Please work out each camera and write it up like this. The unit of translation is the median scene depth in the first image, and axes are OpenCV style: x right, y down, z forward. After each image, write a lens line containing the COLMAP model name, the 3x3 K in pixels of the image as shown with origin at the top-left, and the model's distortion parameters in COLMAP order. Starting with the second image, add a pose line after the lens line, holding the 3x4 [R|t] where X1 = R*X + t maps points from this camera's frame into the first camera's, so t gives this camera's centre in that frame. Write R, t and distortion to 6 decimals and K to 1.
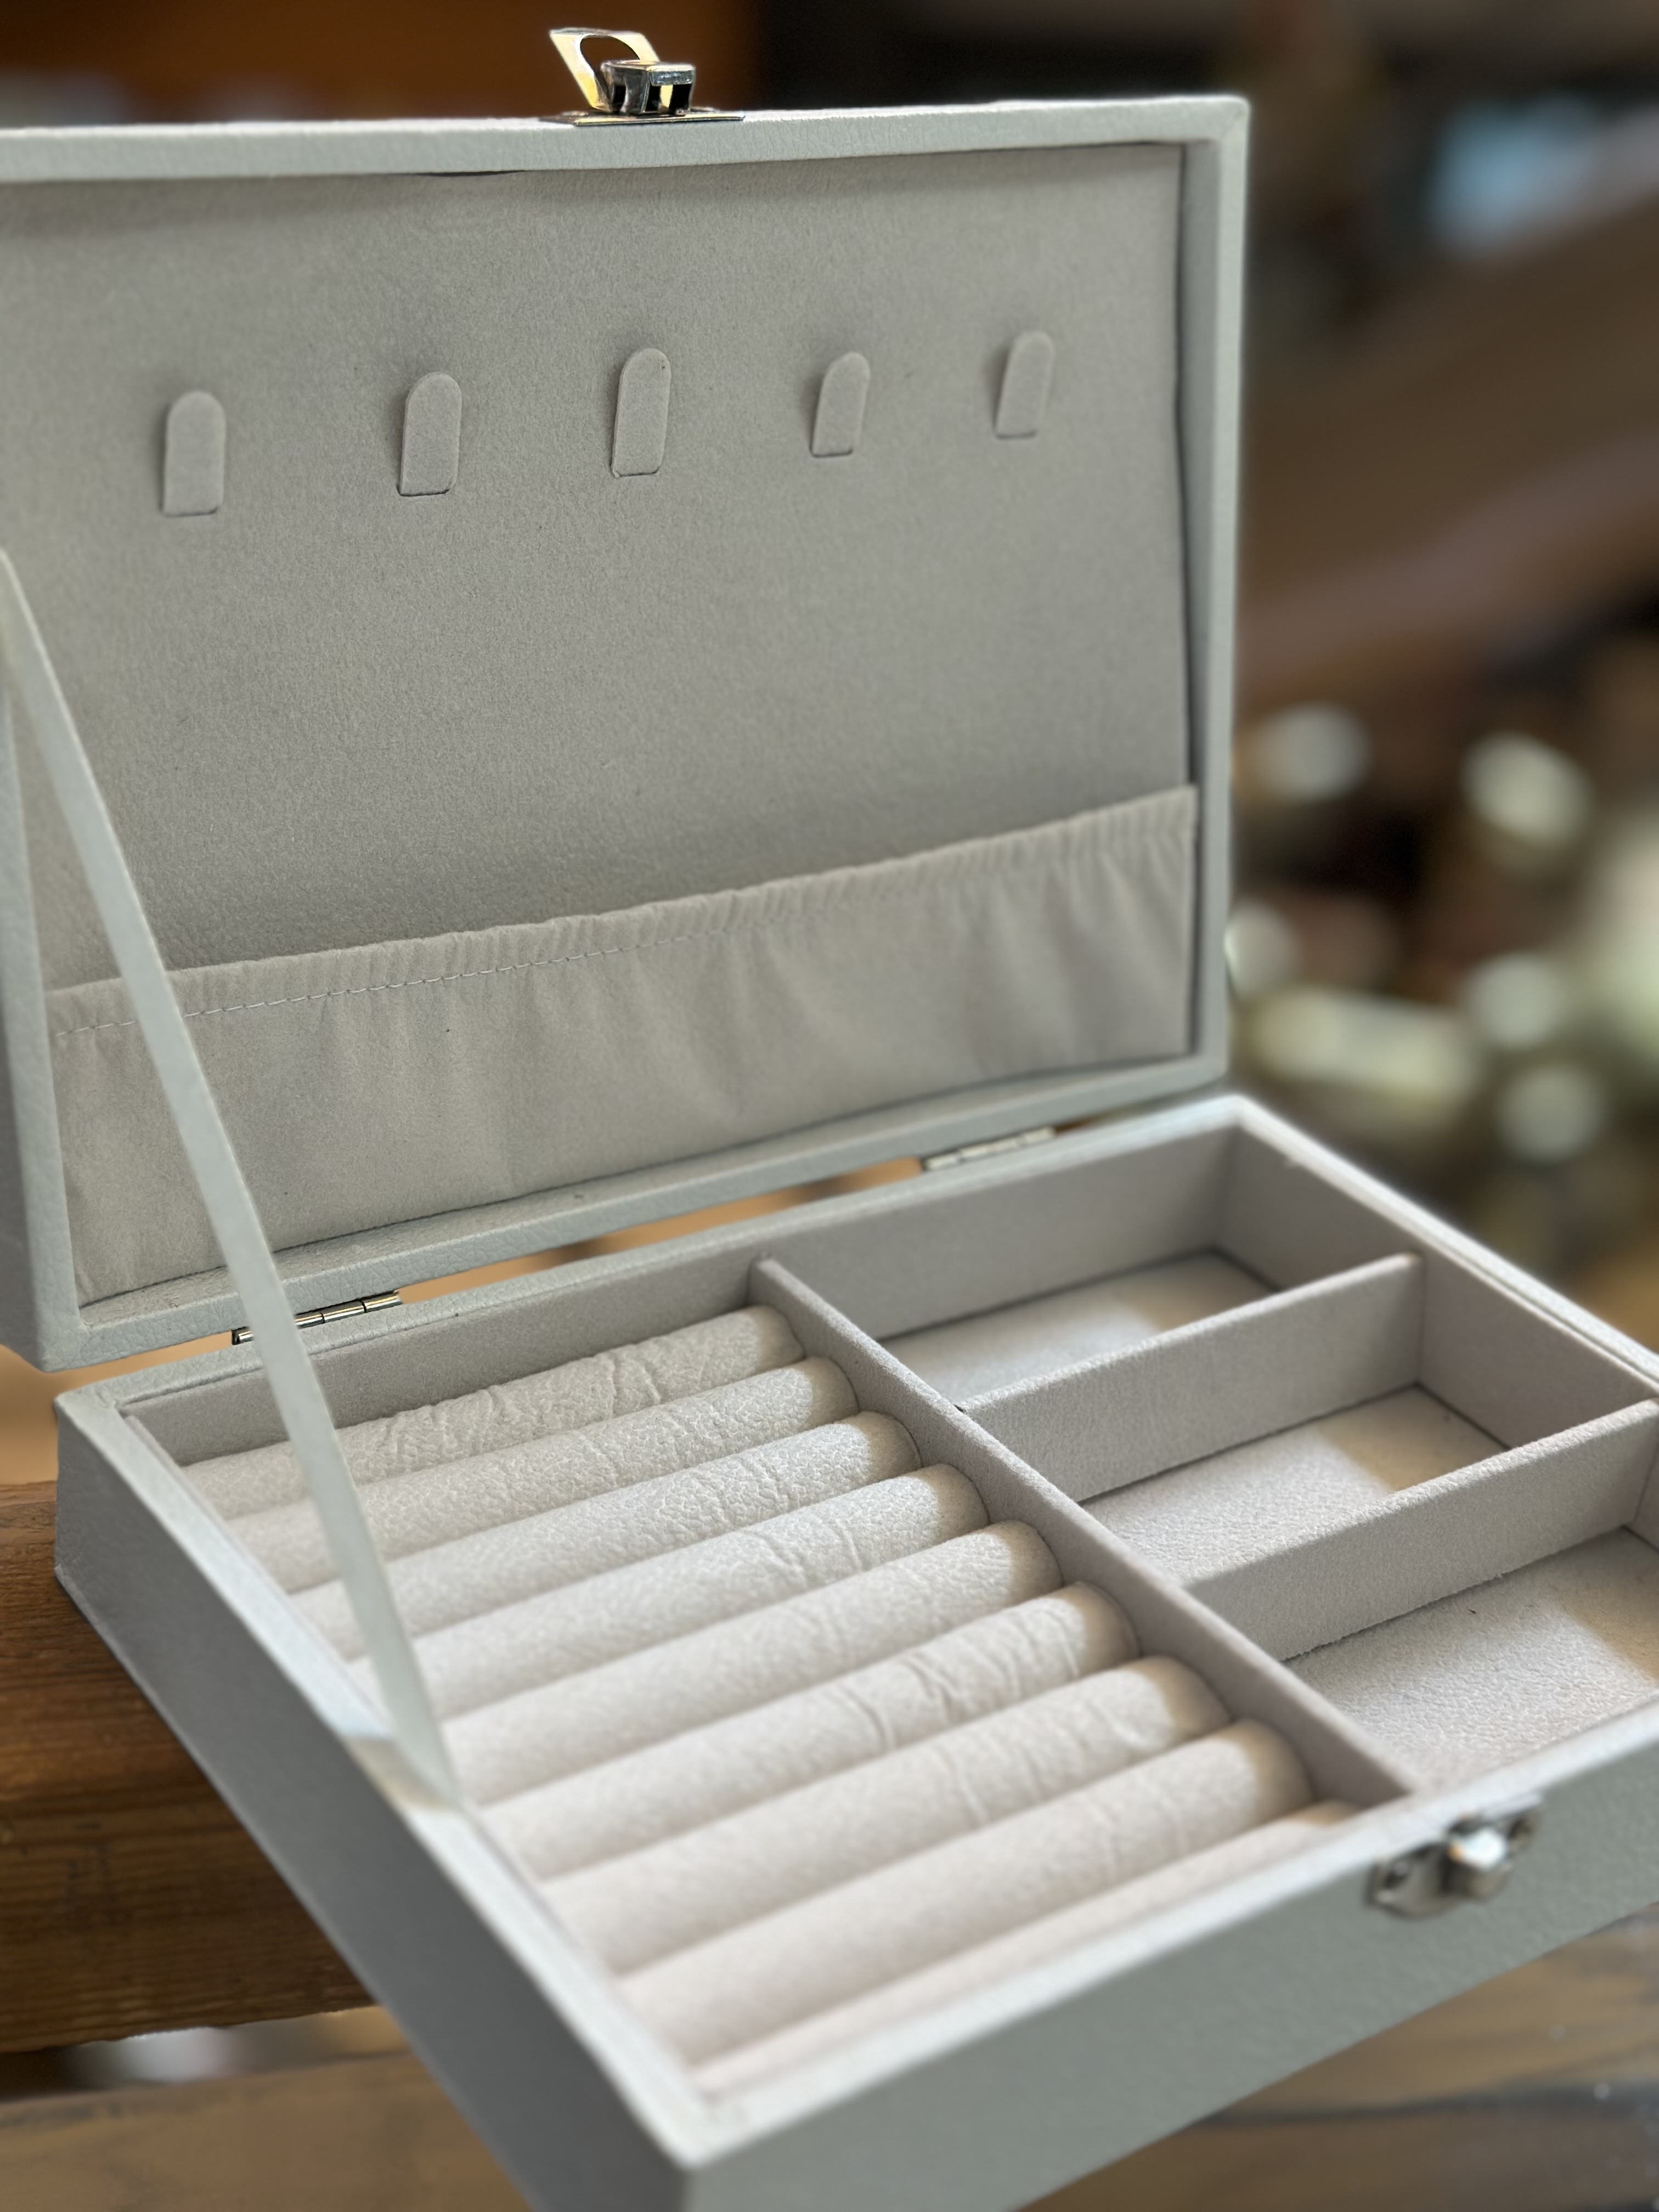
lens RADIAL K [[3183.8, 0, 831.1], [0, 3183.8, 1112.1], [0, 0, 1]] dist [0.157202, 0.000000]
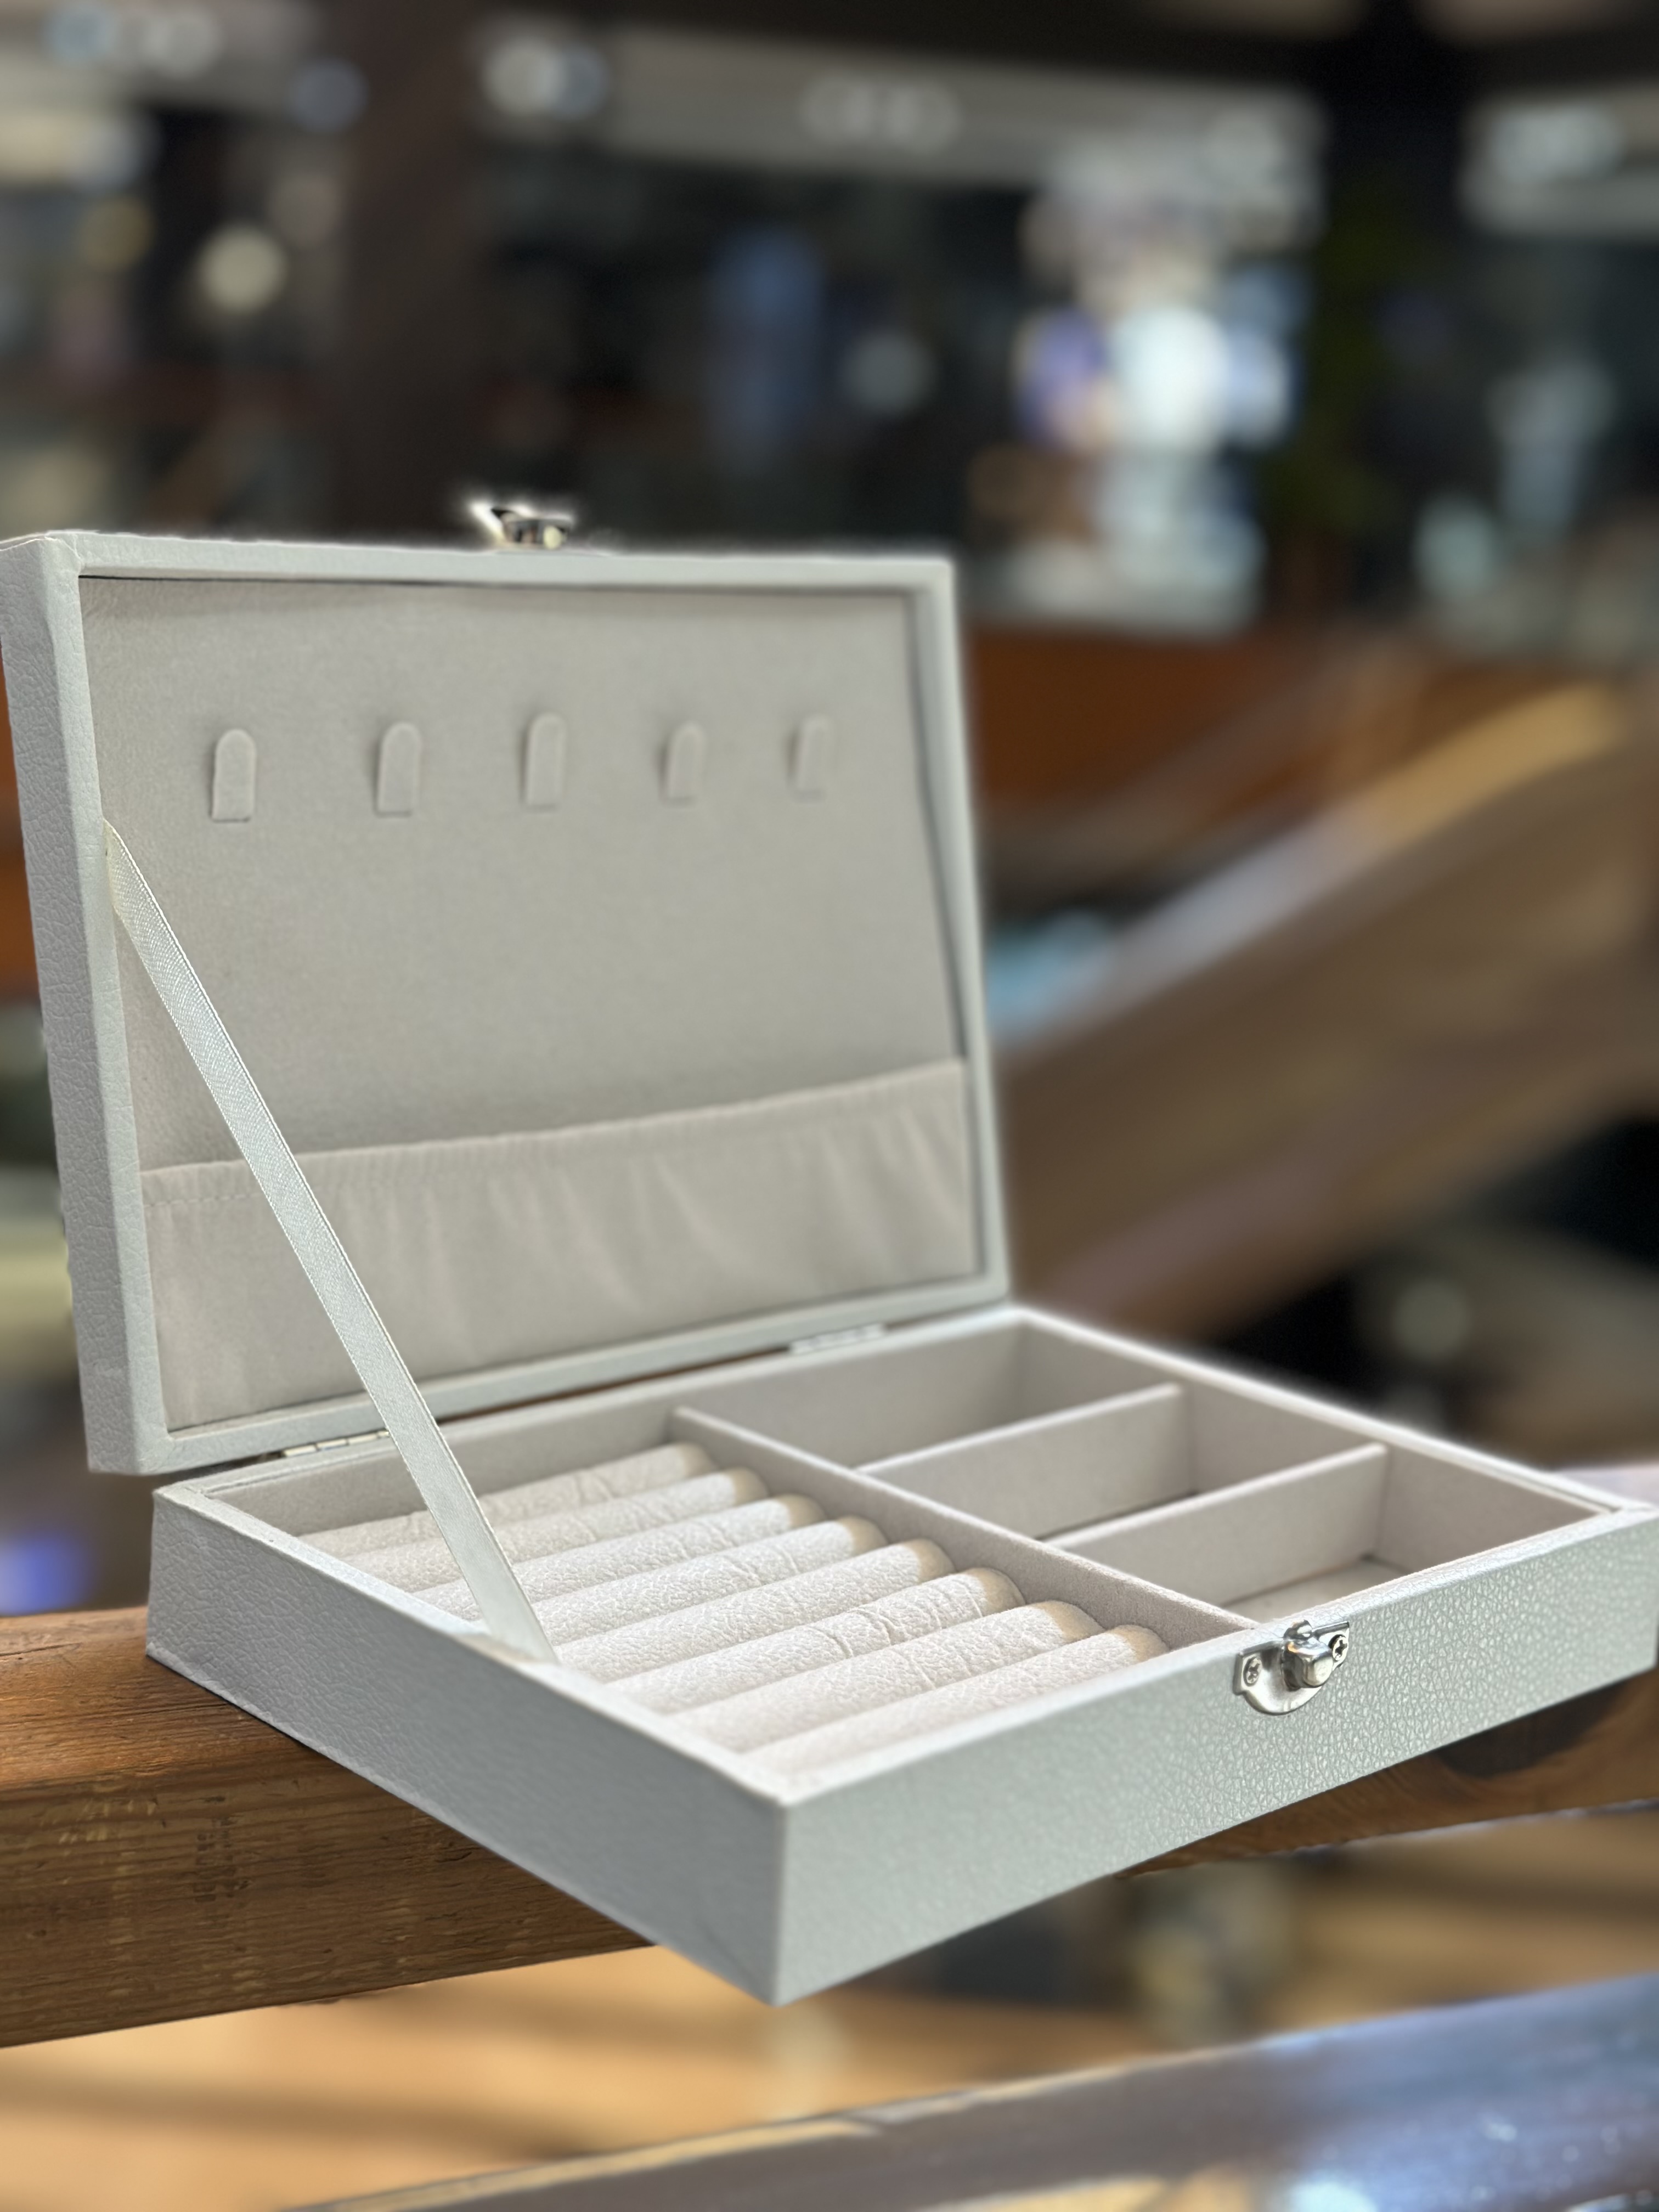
lens RADIAL K [[3183.8, 0, 833.7], [0, 3183.8, 1097.2], [0, 0, 1]] dist [0.157202, 0.000000]
pose [[0.988424, -0.065756, 0.136726, -0.135388], [0.099389, 0.961535, -0.256072, 0.278690], [-0.114629, 0.266697, 0.956939, -0.259782]]
